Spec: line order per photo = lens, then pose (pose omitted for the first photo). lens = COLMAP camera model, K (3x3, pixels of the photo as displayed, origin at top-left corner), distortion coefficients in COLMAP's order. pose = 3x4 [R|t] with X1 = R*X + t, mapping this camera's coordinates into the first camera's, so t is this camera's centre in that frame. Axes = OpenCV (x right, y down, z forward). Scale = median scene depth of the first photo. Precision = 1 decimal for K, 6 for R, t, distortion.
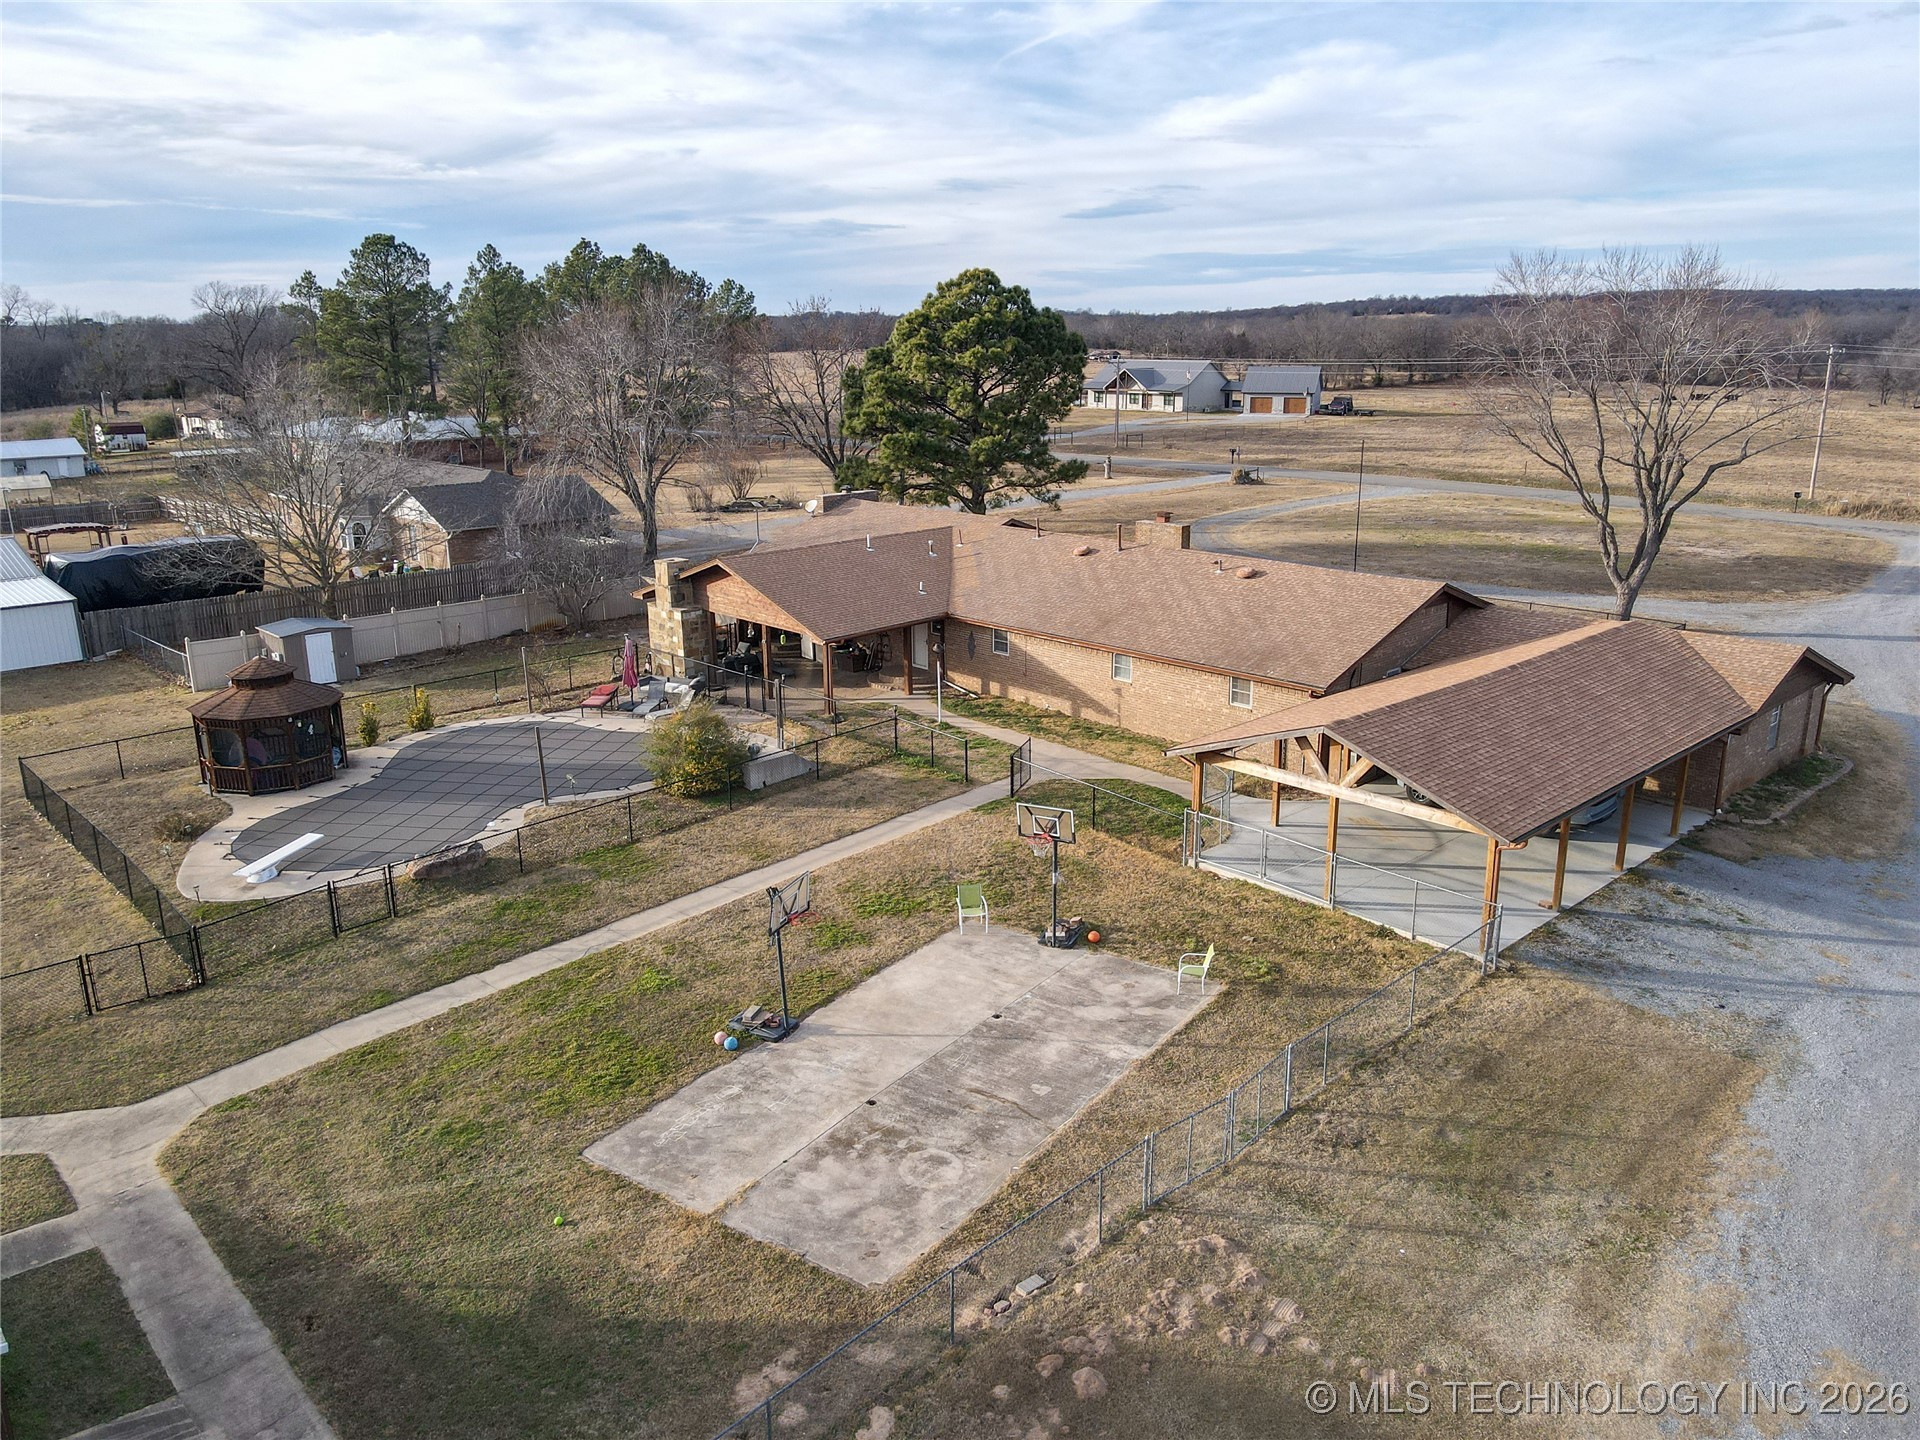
lens RADIAL K [[1406.8, 0, 966.1], [0, 1406.8, 717.9], [0, 0, 1]] dist [-0.010842, 0.045396]
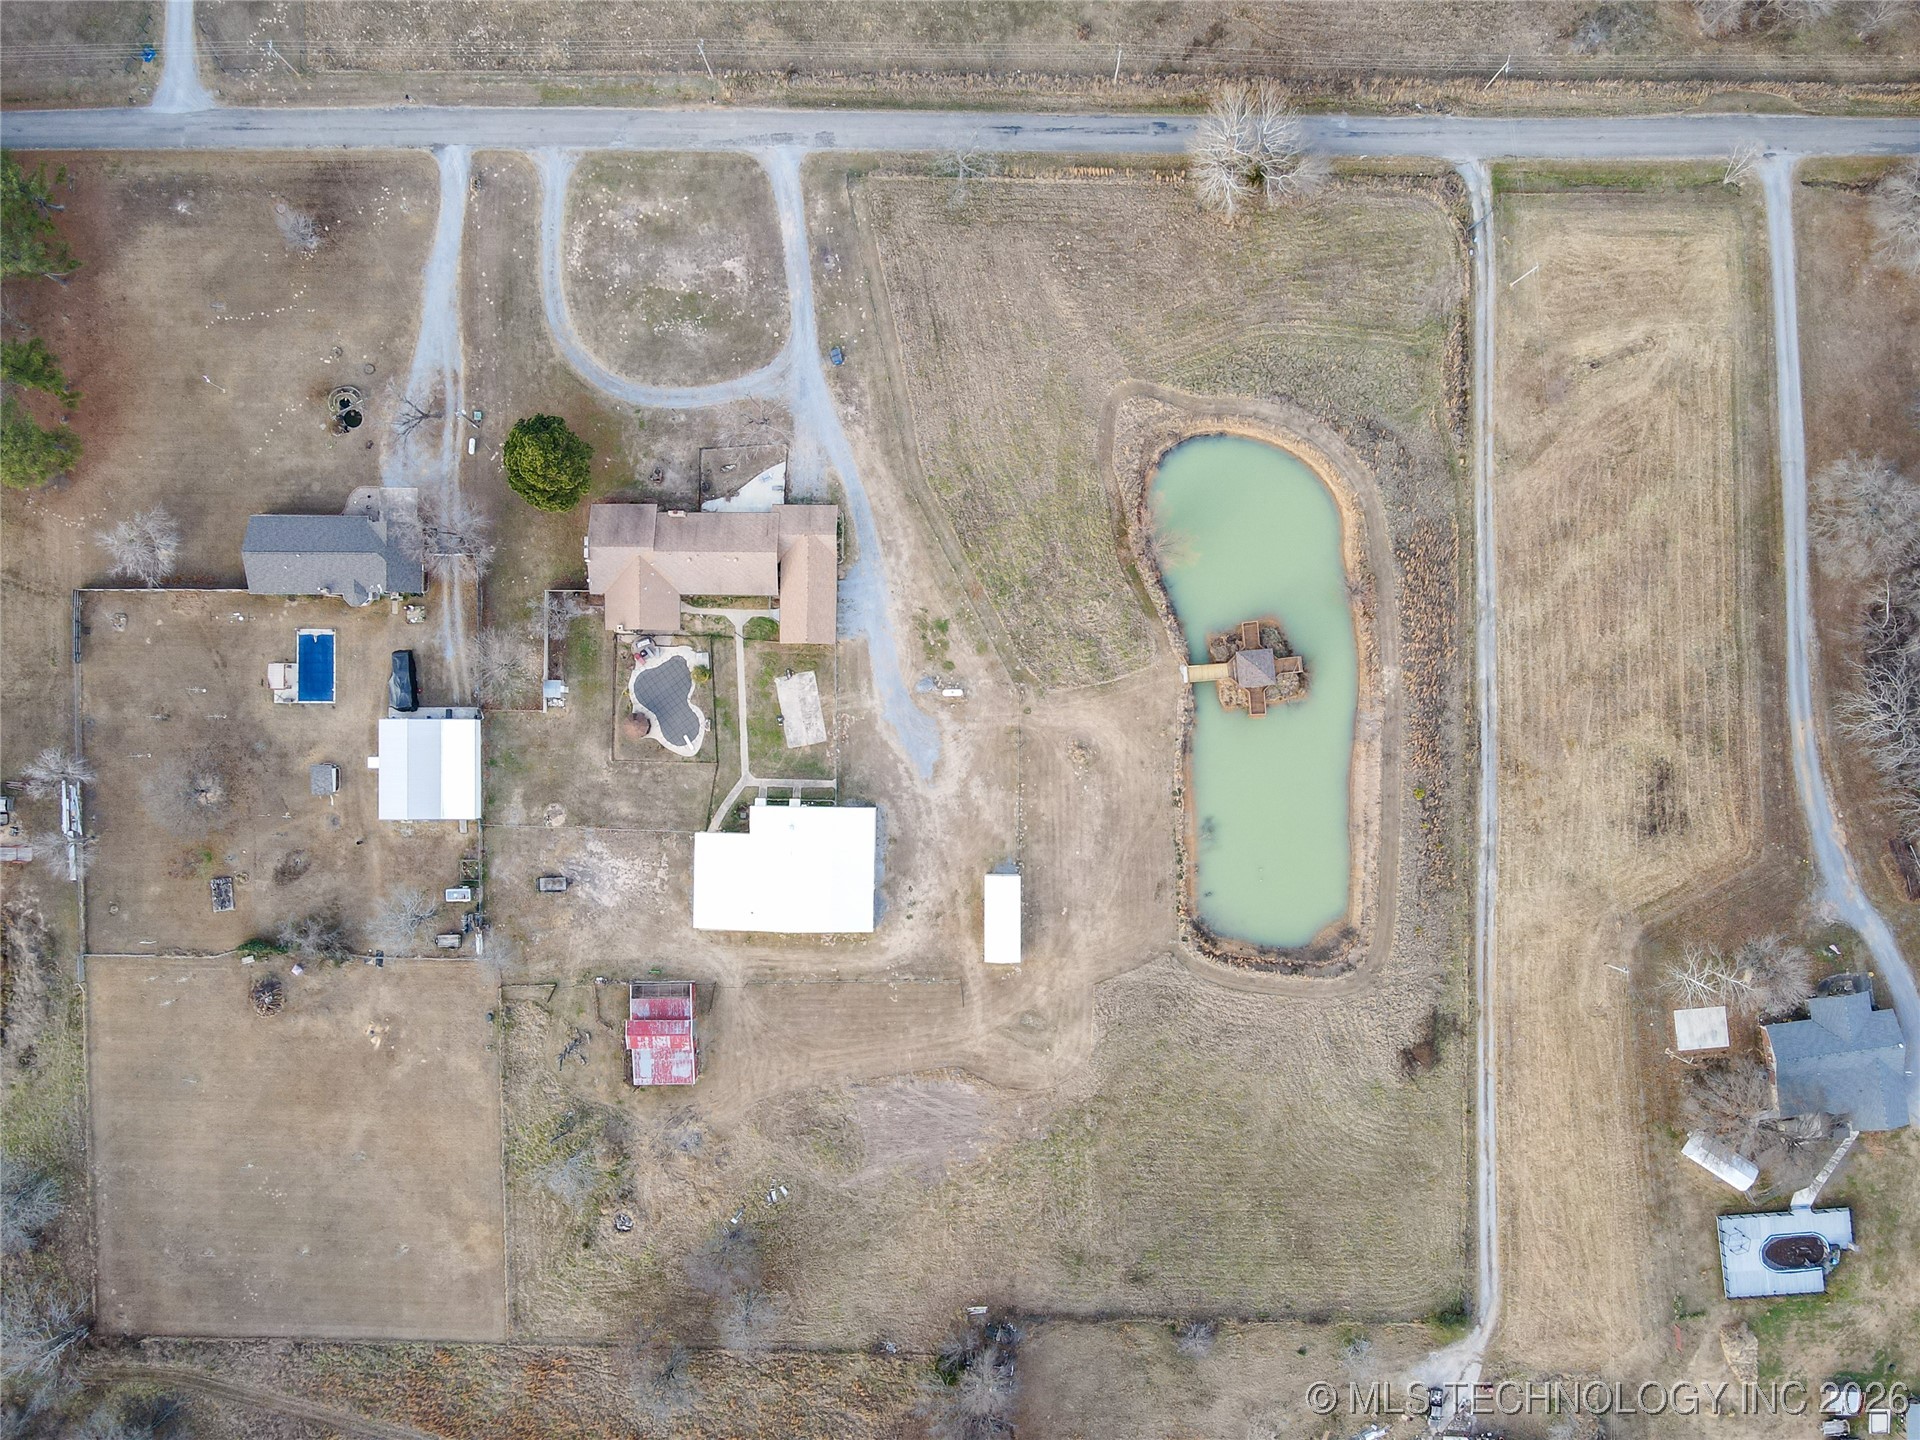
lens RADIAL K [[1382.9, 0, 970.6], [0, 1382.9, 719.0], [0, 0, 1]] dist [0.009853, 0.007393]
pose [[0.699293, -0.714829, -0.003021, 0.400878], [0.203026, 0.194558, 0.959650, -4.463695], [-0.685398, -0.671689, 0.281182, -1.247469]]
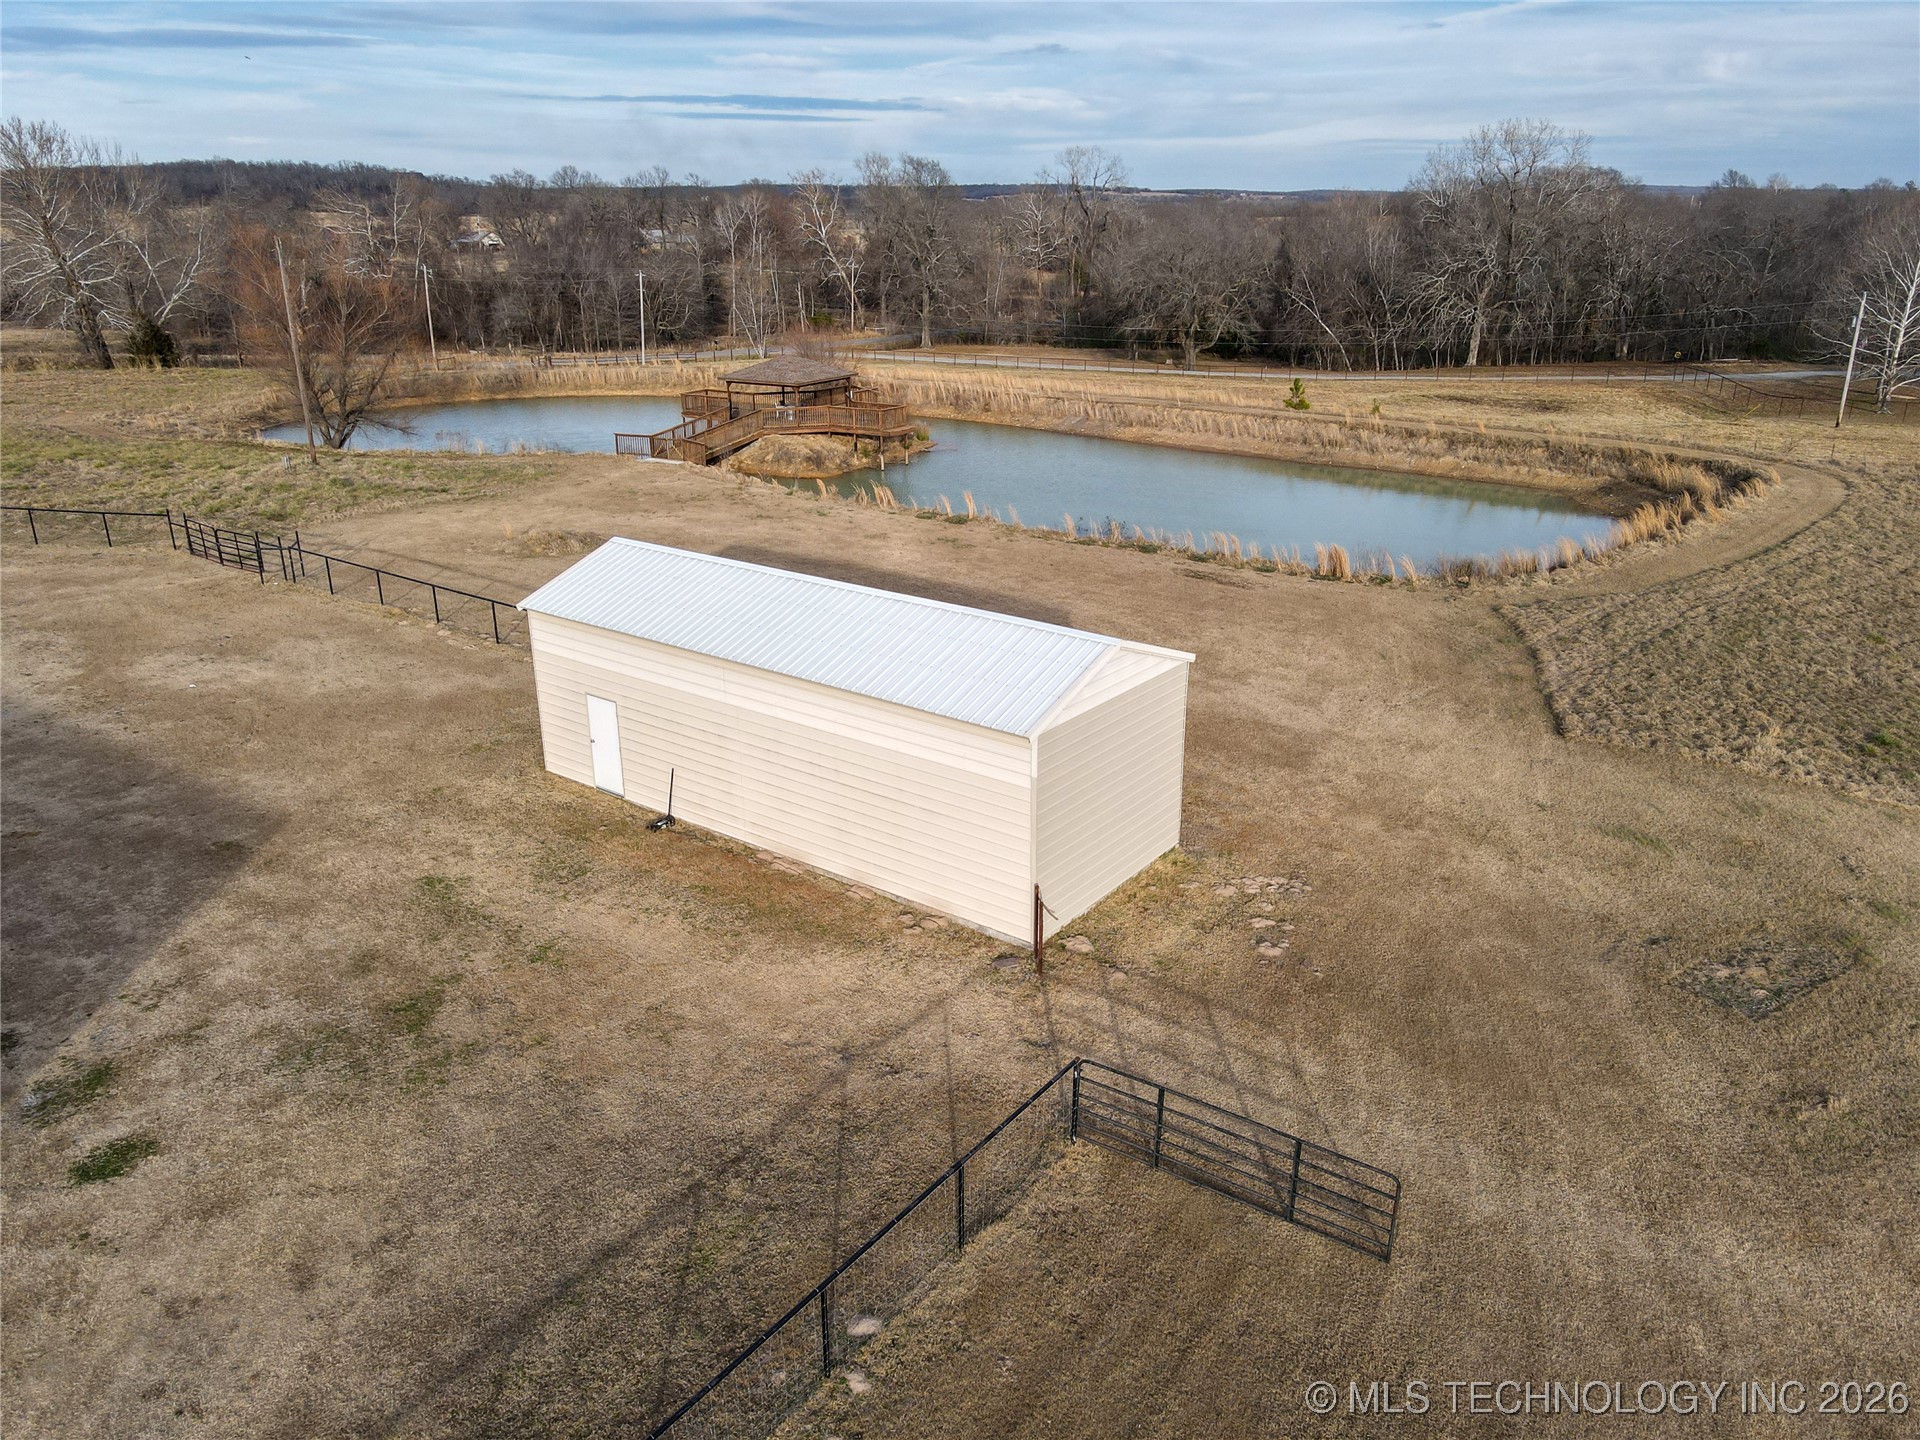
lens RADIAL K [[1382.9, 0, 970.6], [0, 1382.9, 719.0], [0, 0, 1]] dist [0.009853, 0.007393]
pose [[-0.160007, -0.334225, 0.928812, -0.654064], [0.264018, 0.892164, 0.366521, 0.163924], [-0.951153, 0.303868, -0.054511, -0.445928]]
